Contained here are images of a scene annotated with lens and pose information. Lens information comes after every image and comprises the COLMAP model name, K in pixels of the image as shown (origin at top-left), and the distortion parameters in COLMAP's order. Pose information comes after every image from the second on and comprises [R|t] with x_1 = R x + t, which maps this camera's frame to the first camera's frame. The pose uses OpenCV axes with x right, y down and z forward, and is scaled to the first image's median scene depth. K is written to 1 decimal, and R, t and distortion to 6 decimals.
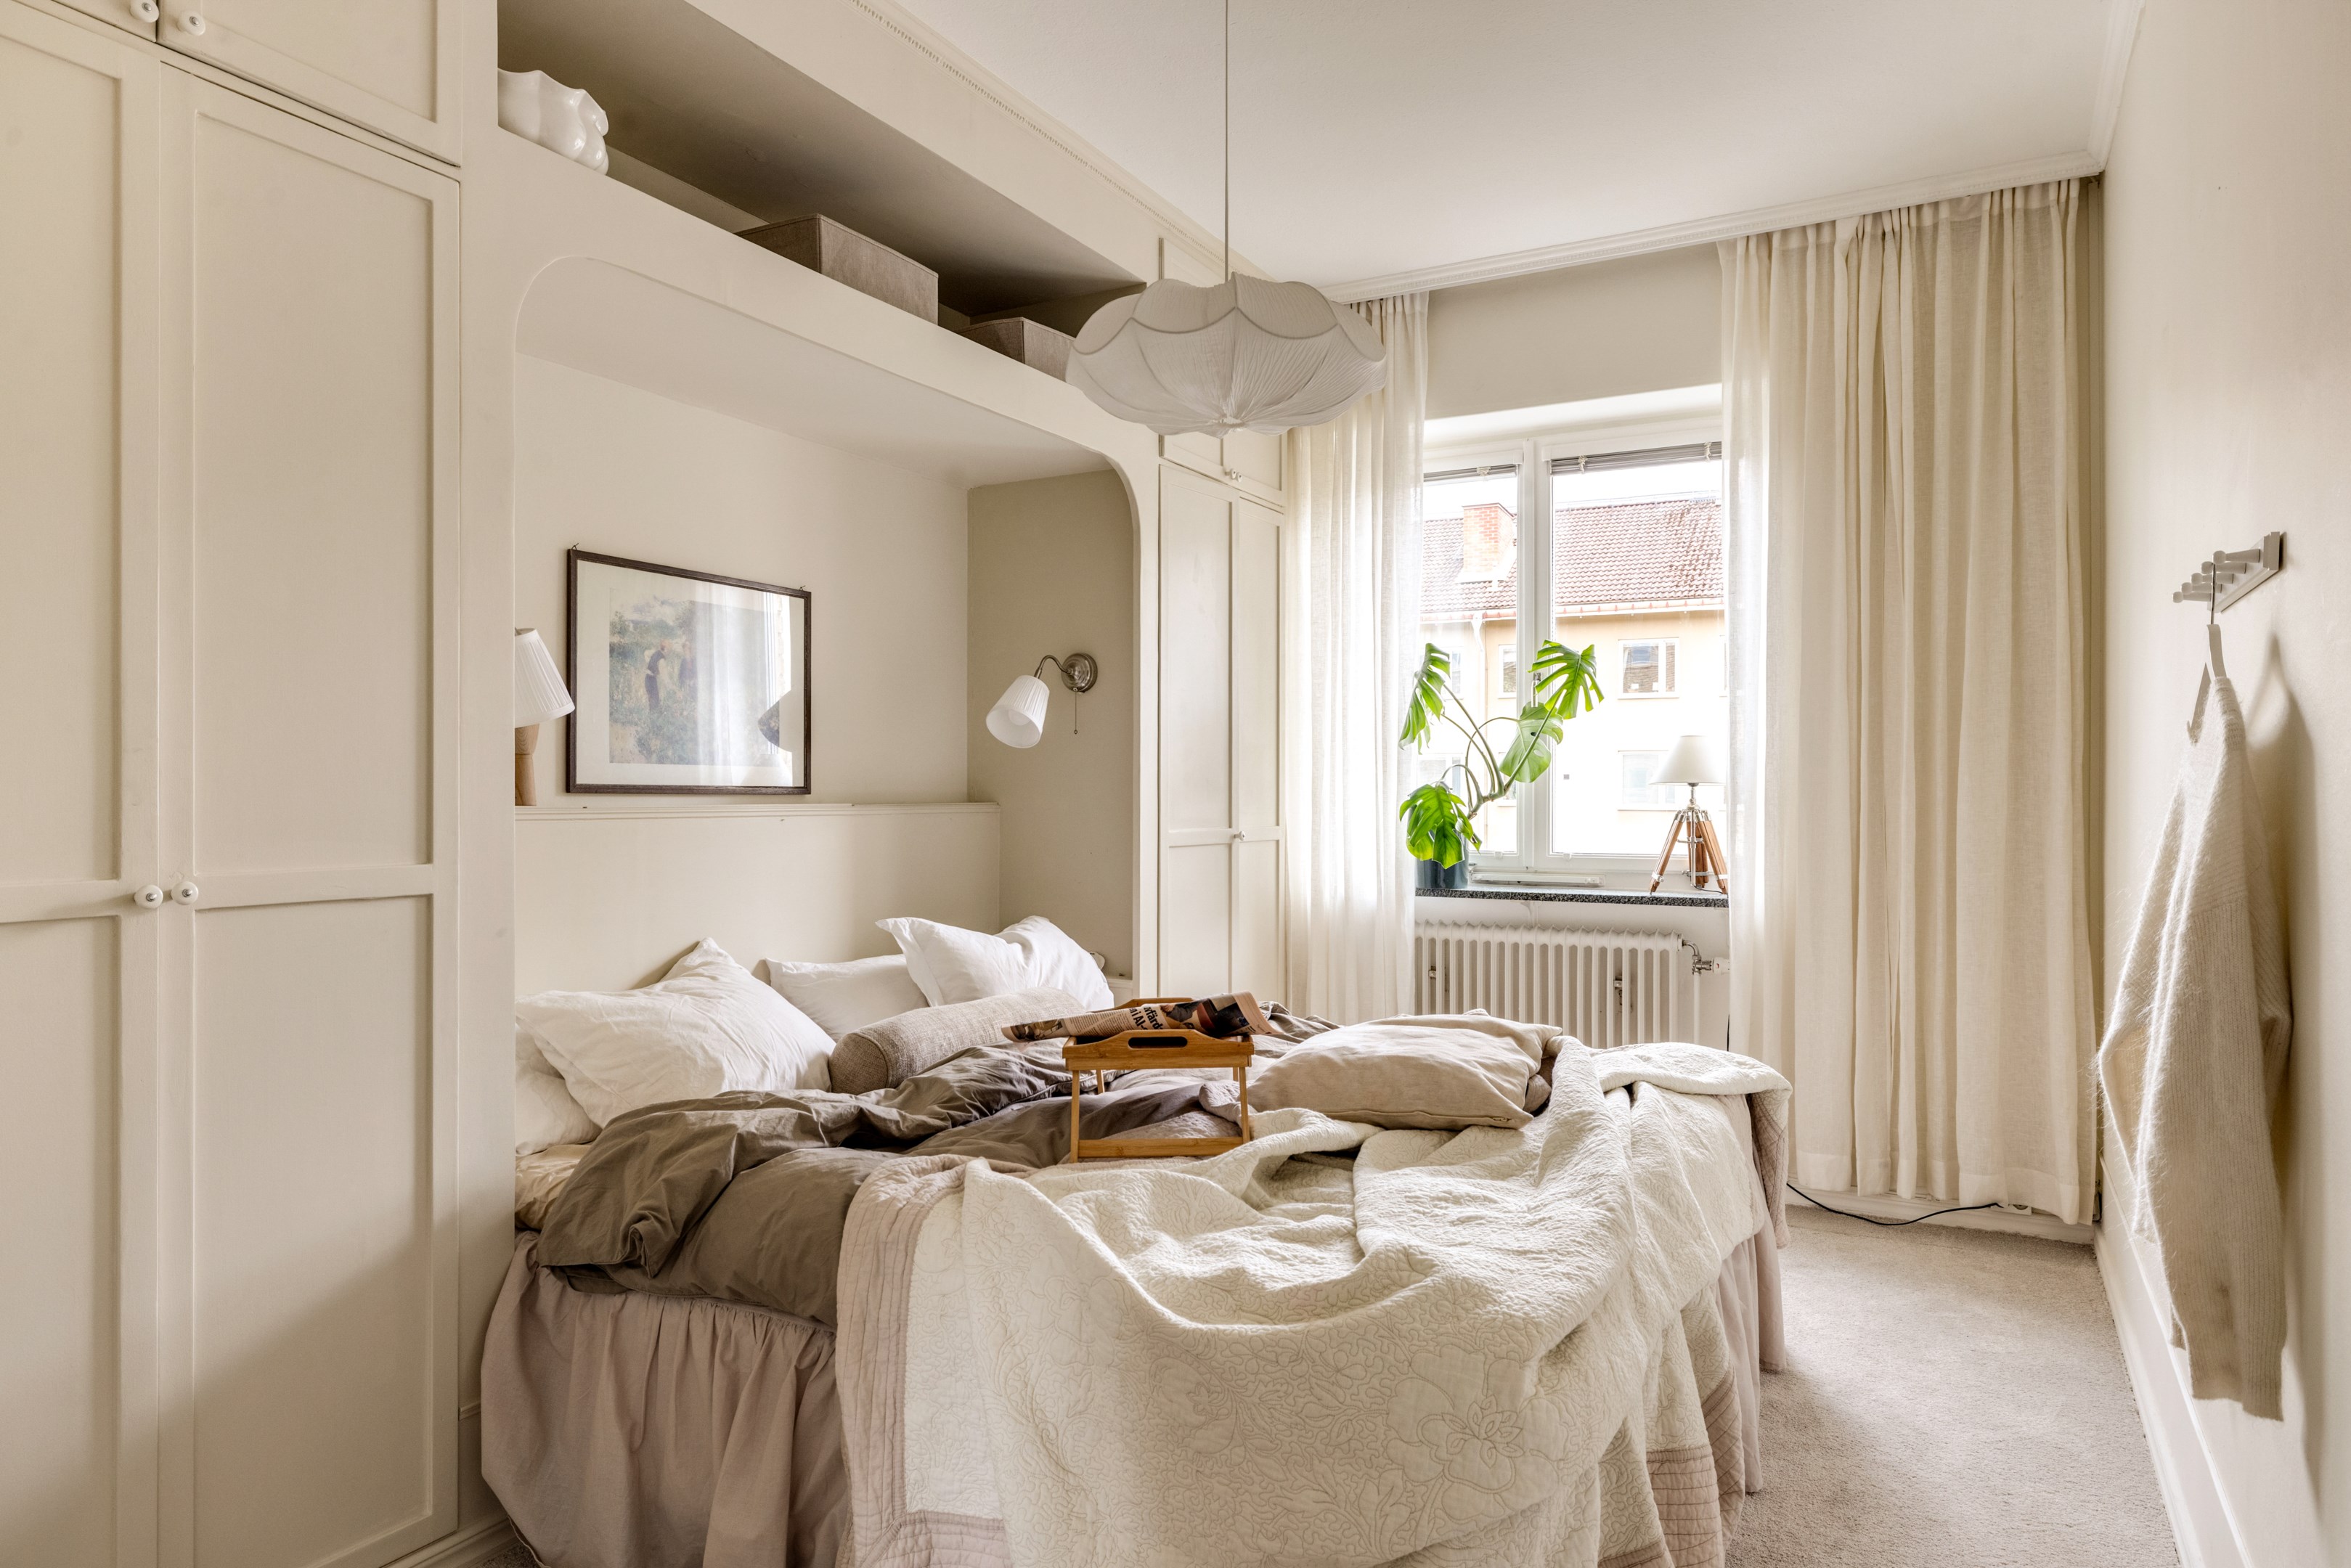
lens RADIAL K [[1436.6, 0, 1190.1], [0, 1436.6, 793.1], [0, 0, 1]] dist [0.001741, 0.001234]
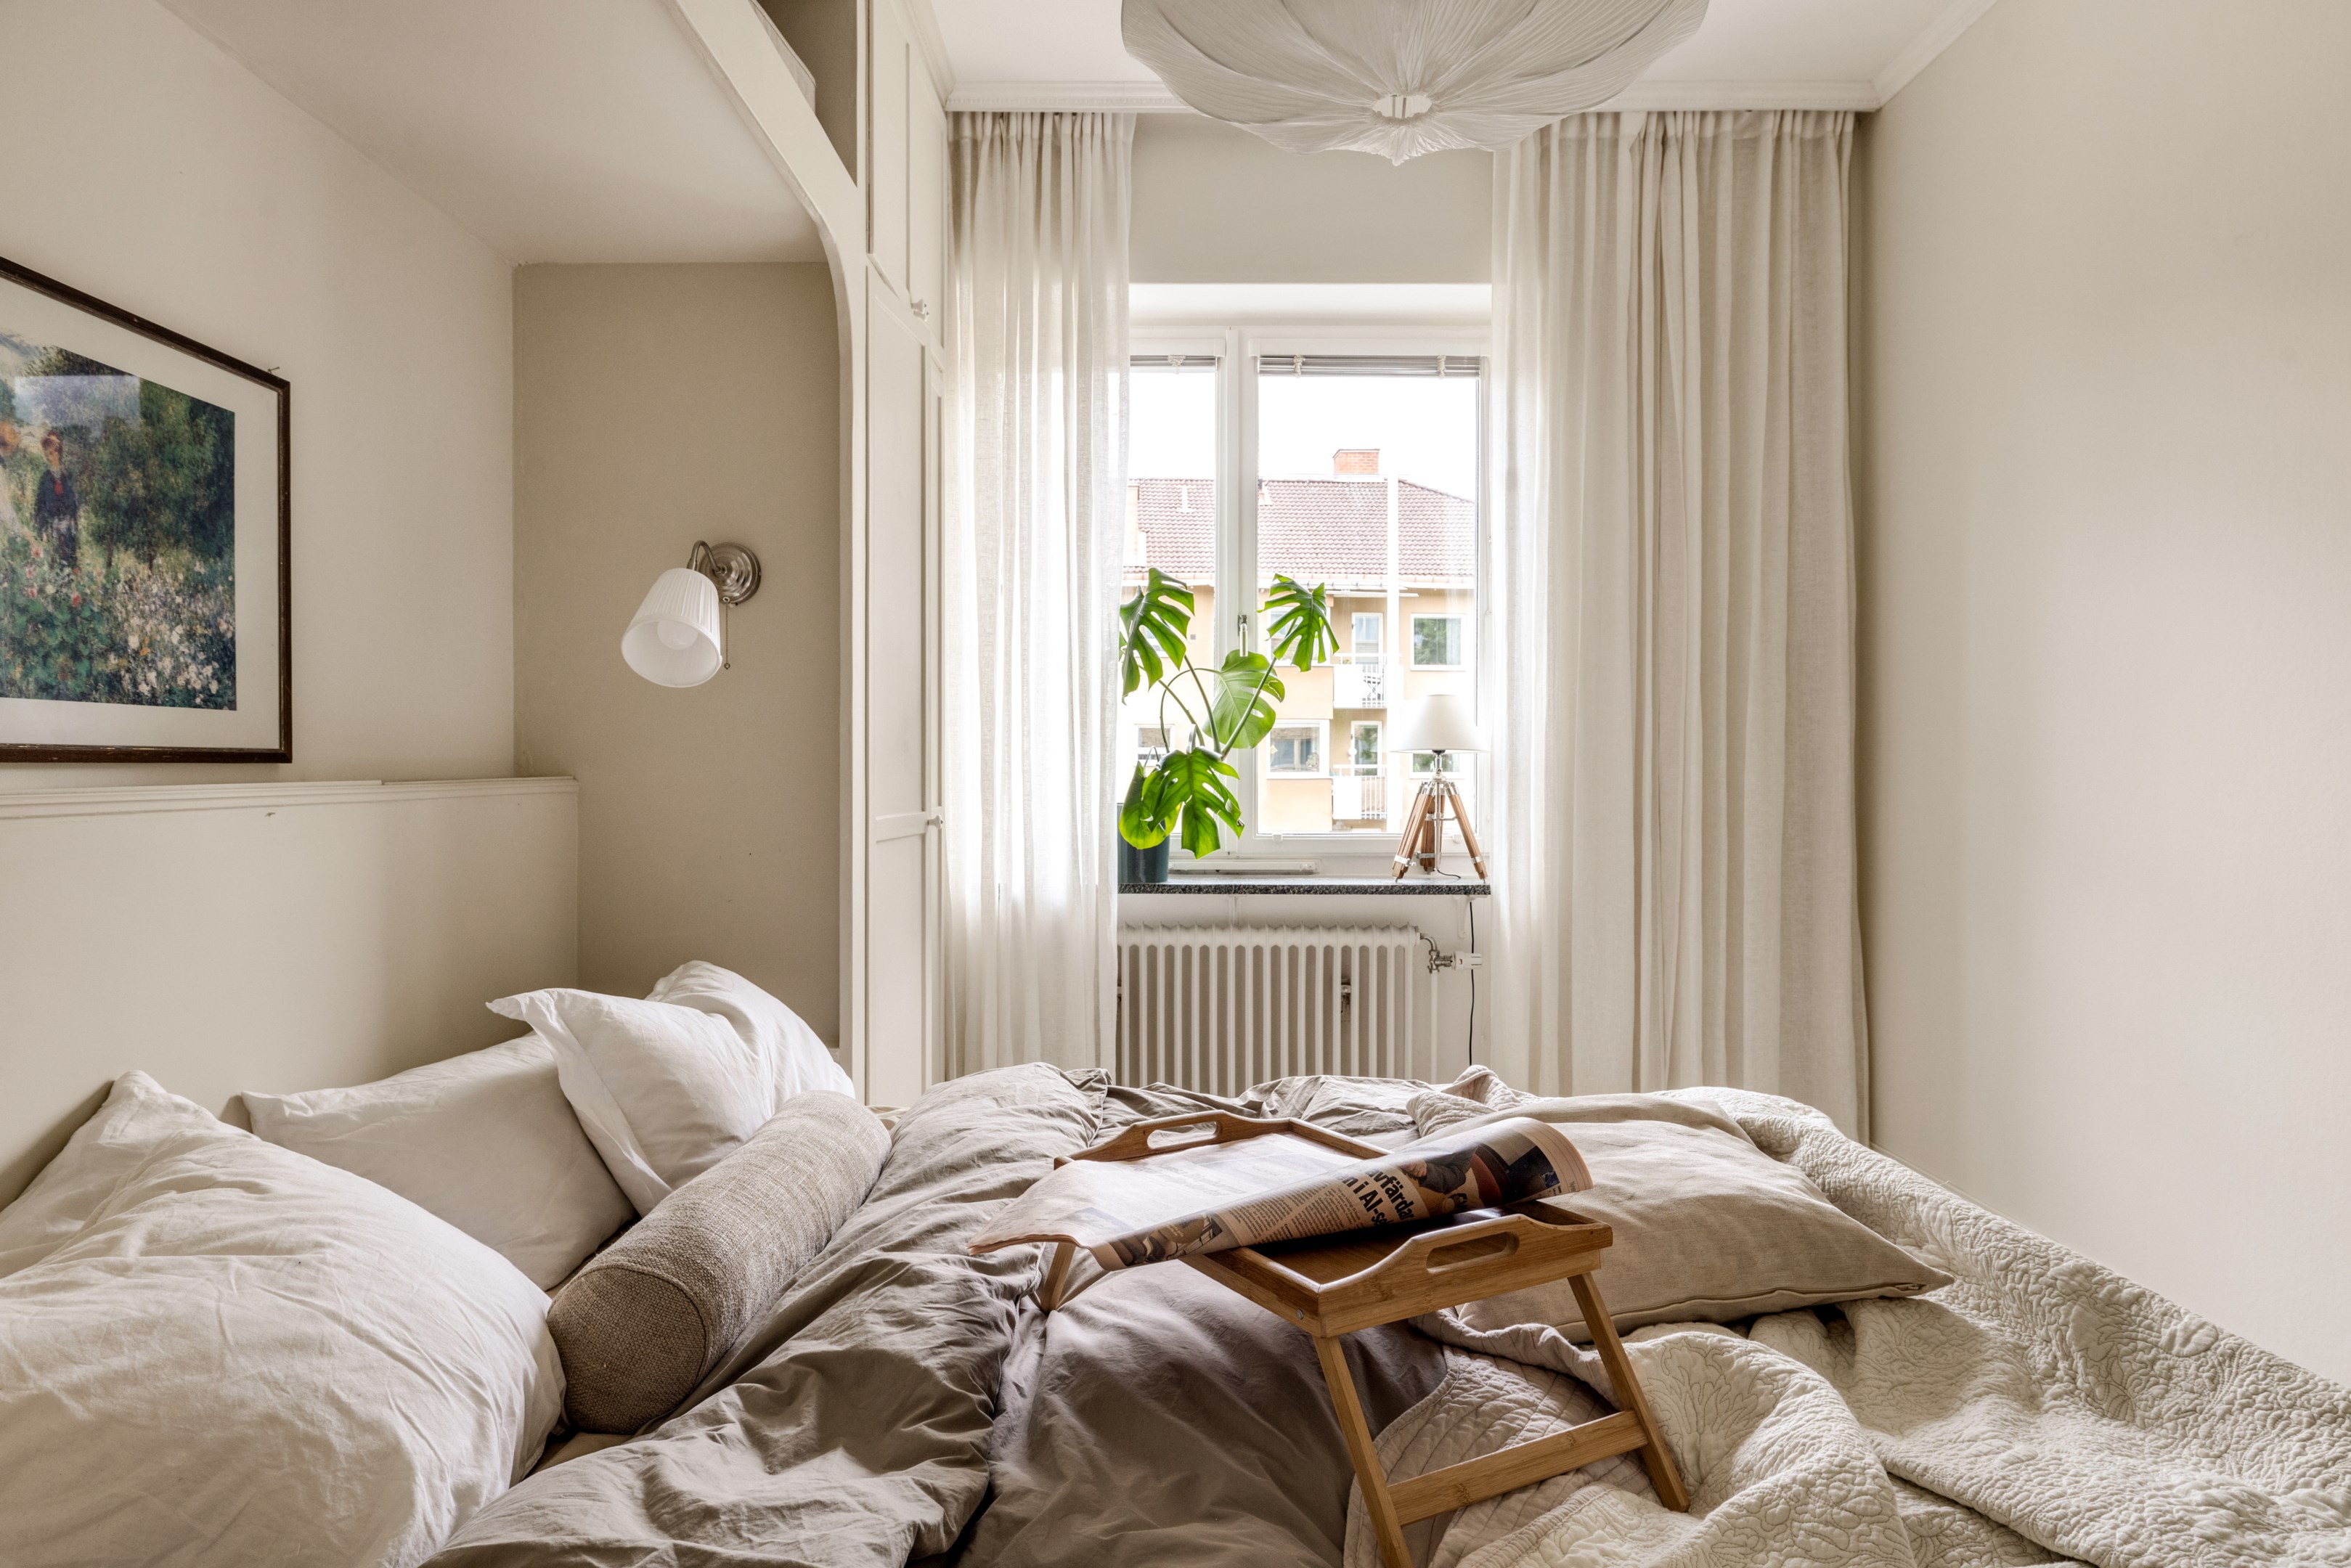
lens RADIAL K [[1436.6, 0, 1187.8], [0, 1436.6, 777.5], [0, 0, 1]] dist [0.001741, 0.001234]
pose [[0.883312, -0.004185, 0.468767, -0.184527], [-0.001161, 0.999938, 0.011116, -0.000101], [-0.468784, -0.010363, 0.883252, 0.314213]]
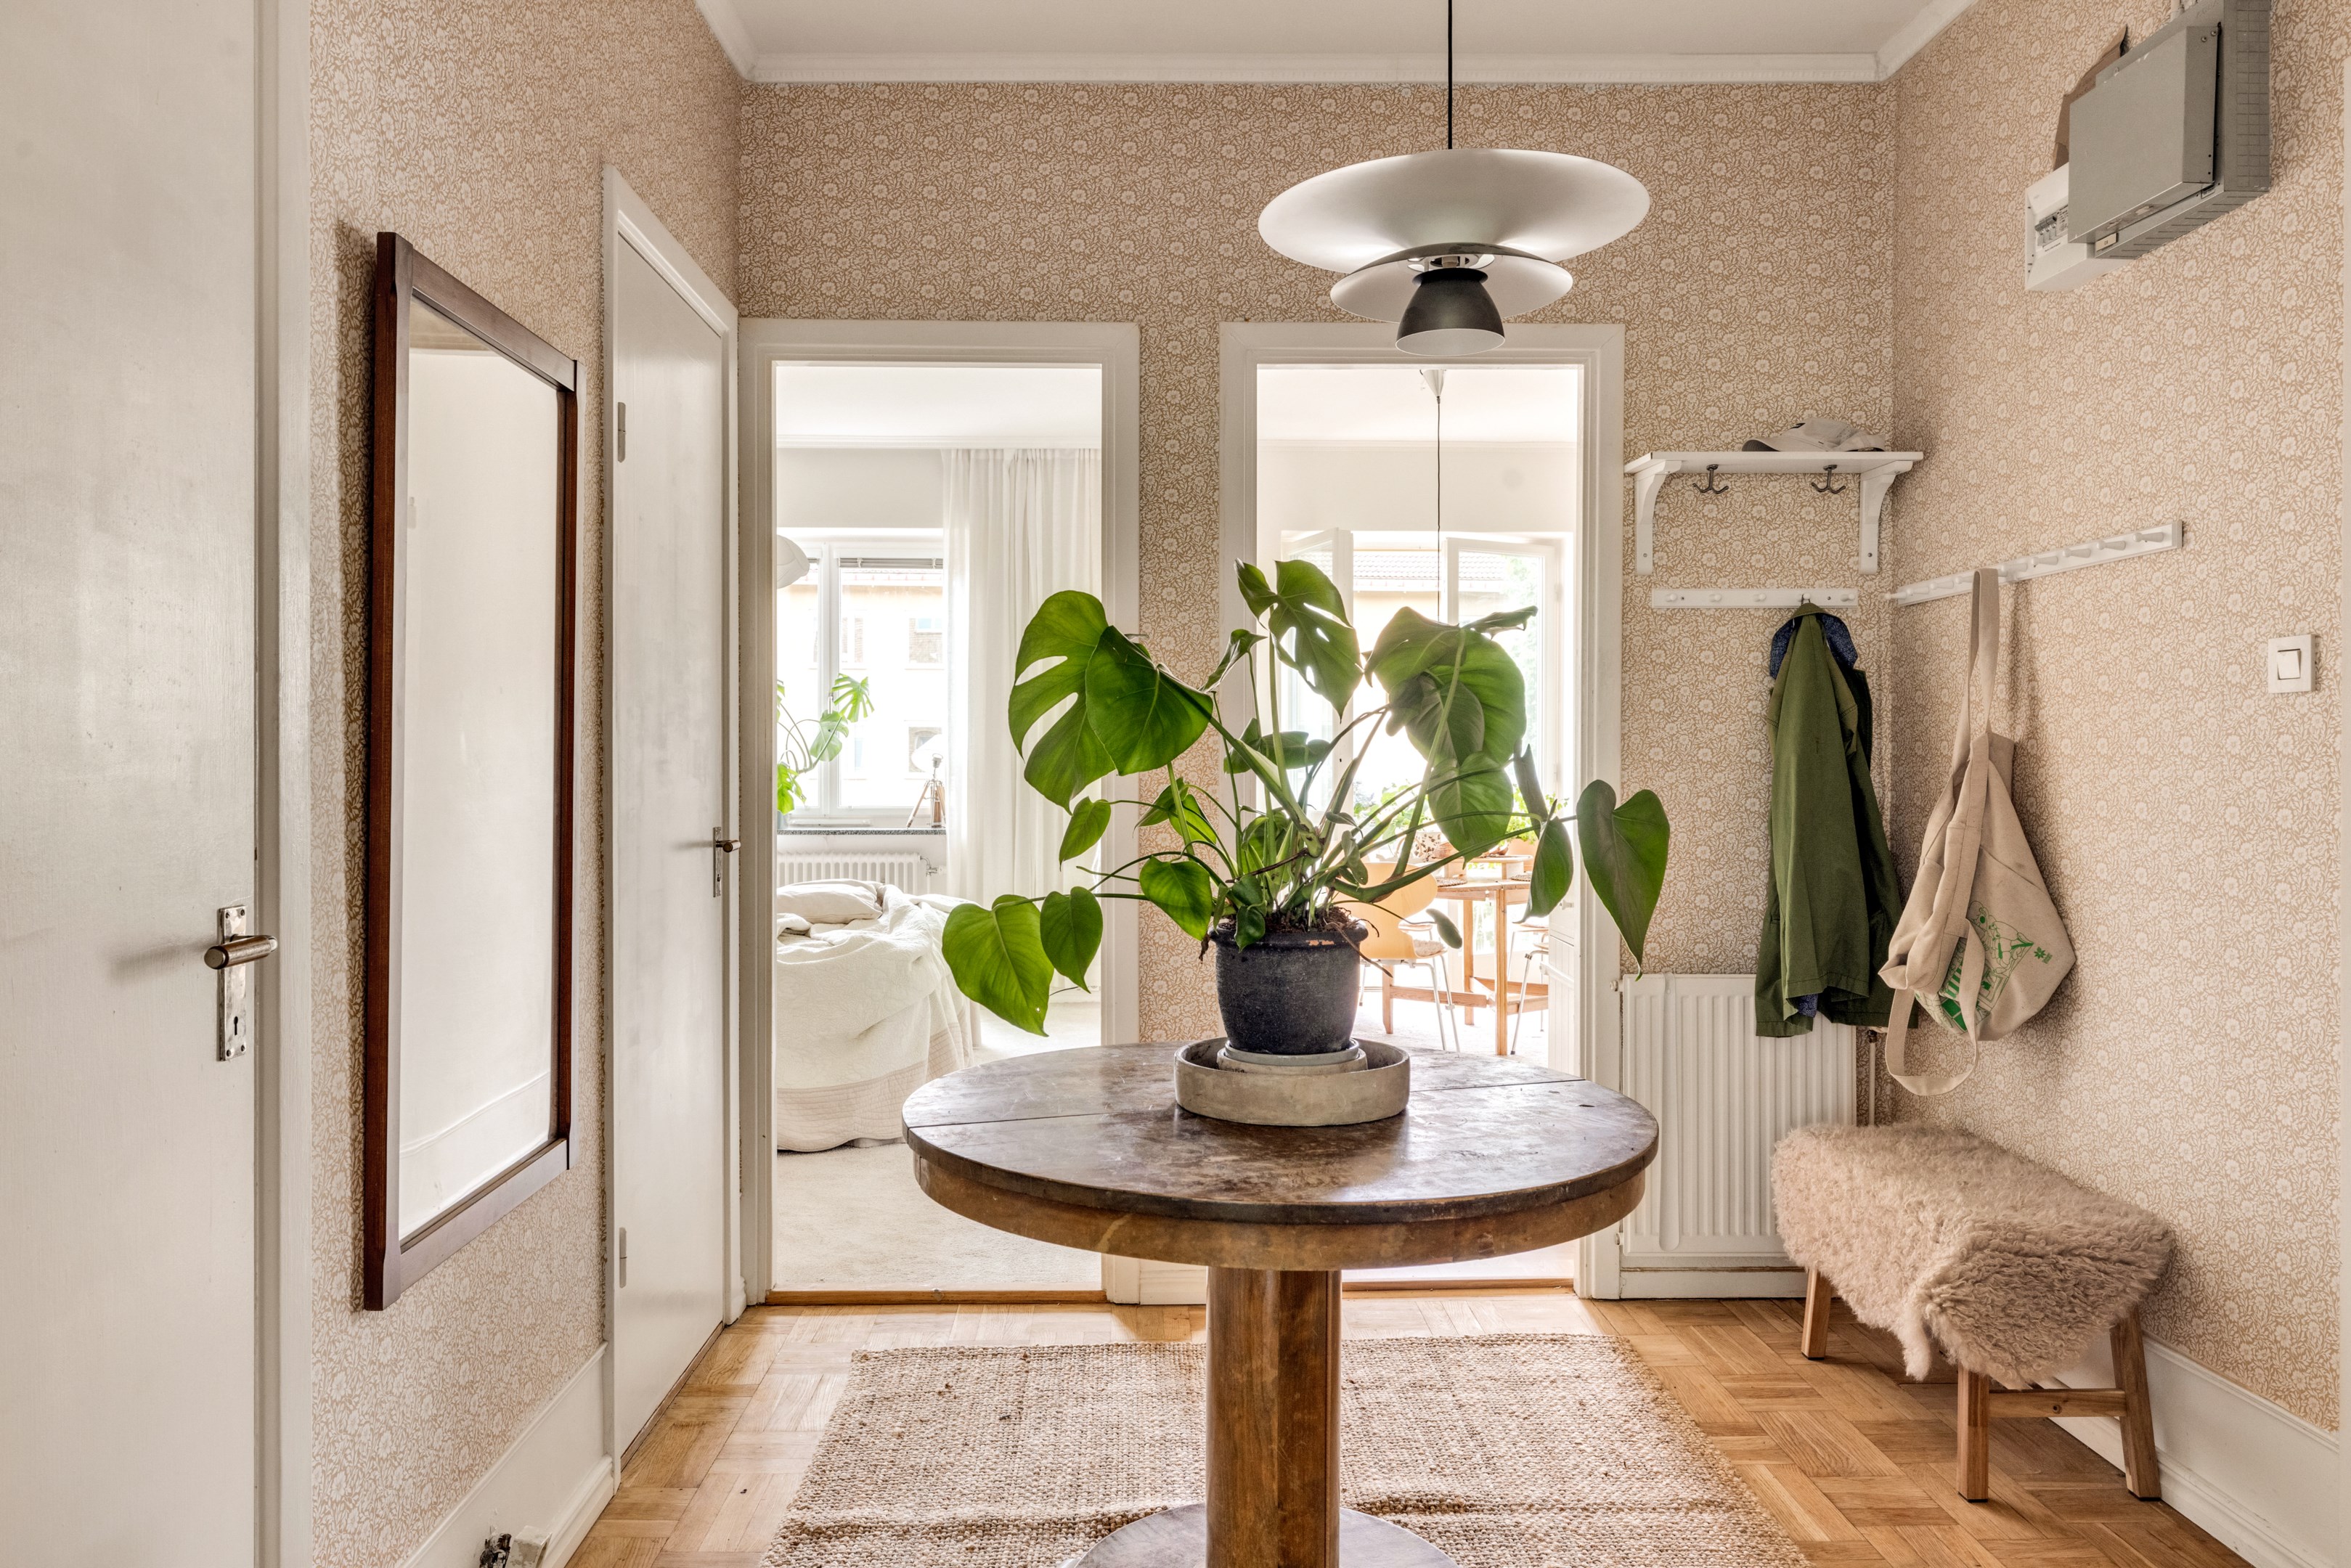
lens RADIAL K [[1665.7, 0, 1165.4], [0, 1665.7, 732.1], [0, 0, 1]] dist [0.002121, 0.001150]
pose [[0.870365, 0.003708, 0.492392, -0.367743], [0.002849, 0.999917, -0.012566, -0.016346], [-0.492398, 0.012340, 0.870283, -0.836338]]
